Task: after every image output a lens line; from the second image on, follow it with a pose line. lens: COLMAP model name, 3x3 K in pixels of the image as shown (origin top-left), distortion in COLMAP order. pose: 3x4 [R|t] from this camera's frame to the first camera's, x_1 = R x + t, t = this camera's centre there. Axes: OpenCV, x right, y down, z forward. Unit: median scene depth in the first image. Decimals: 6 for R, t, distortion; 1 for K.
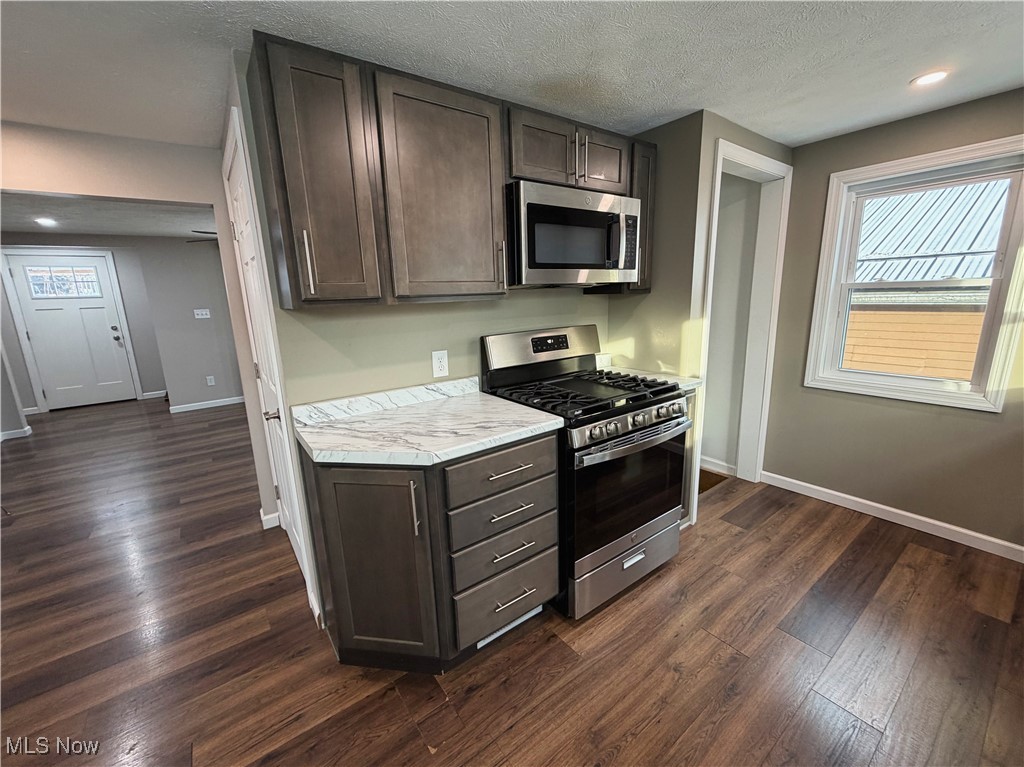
lens RADIAL K [[412.5, 0, 510.2], [0, 412.5, 384.9], [0, 0, 1]] dist [0.001068, -0.000309]
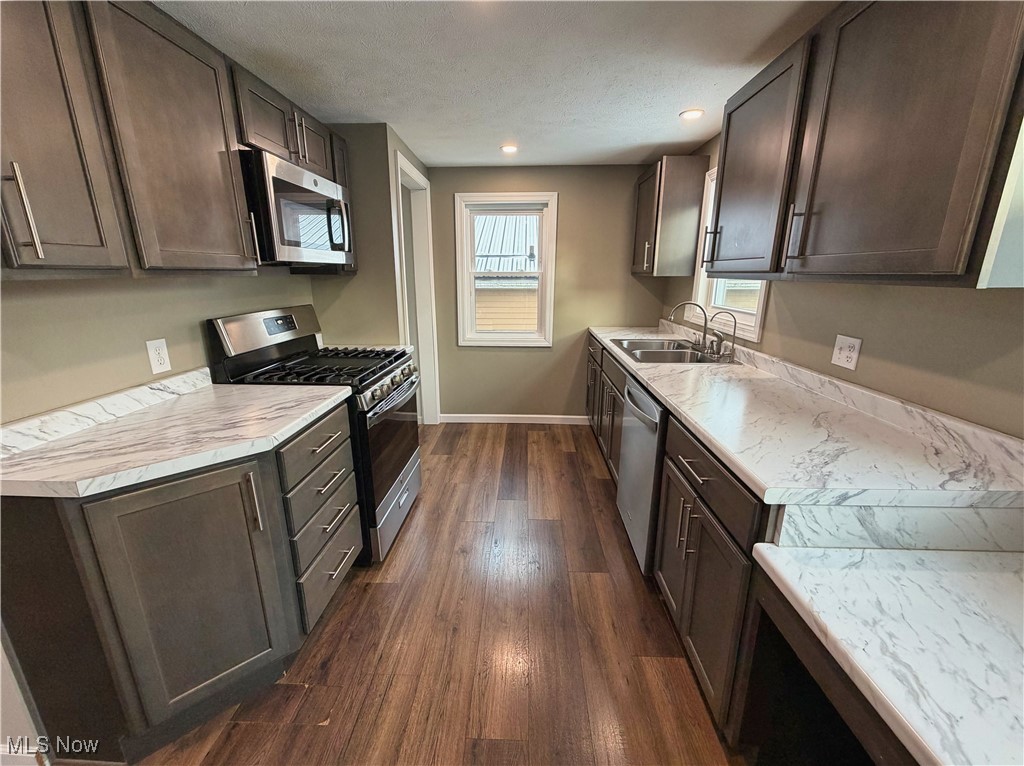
lens RADIAL K [[412.5, 0, 509.0], [0, 412.5, 383.3], [0, 0, 1]] dist [0.001068, -0.000309]
pose [[0.630630, -0.169821, 0.757276, -0.409984], [0.146639, 0.984263, 0.098608, 0.024228], [-0.762104, 0.048861, 0.645608, -0.029691]]
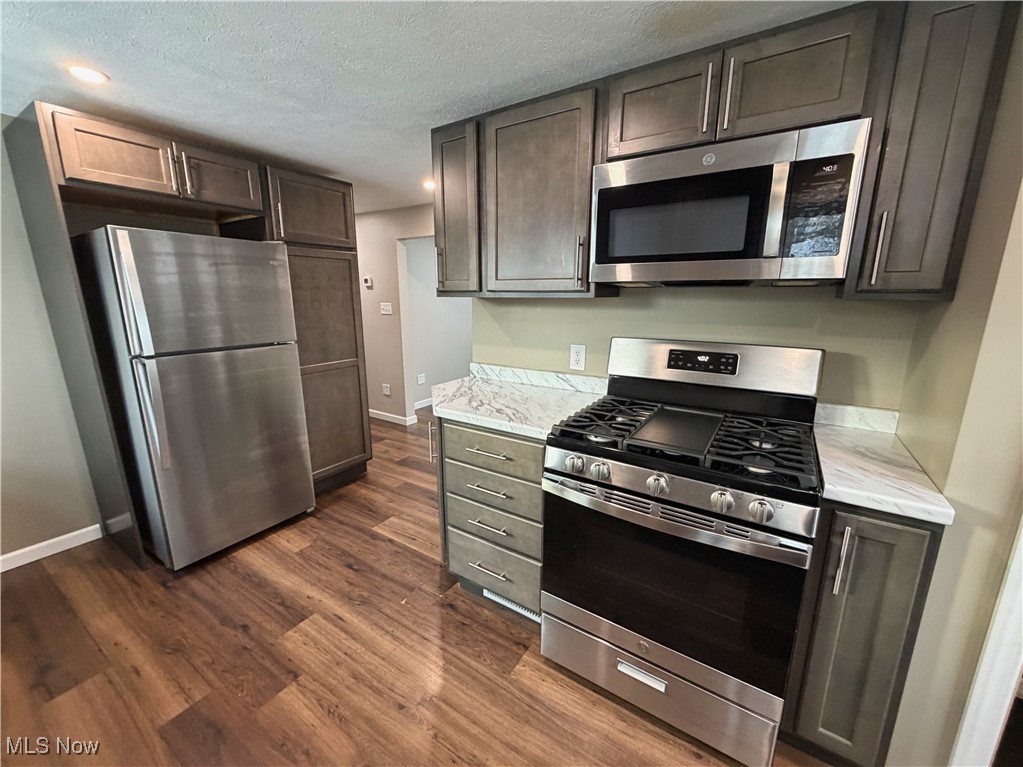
lens RADIAL K [[412.1, 0, 513.3], [0, 412.1, 386.2], [0, 0, 1]] dist [0.001068, -0.000309]
pose [[0.355363, 0.240185, -0.903343, 0.841729], [-0.215629, 0.961421, 0.170802, -0.142888], [0.909517, 0.134090, 0.393444, 0.523027]]
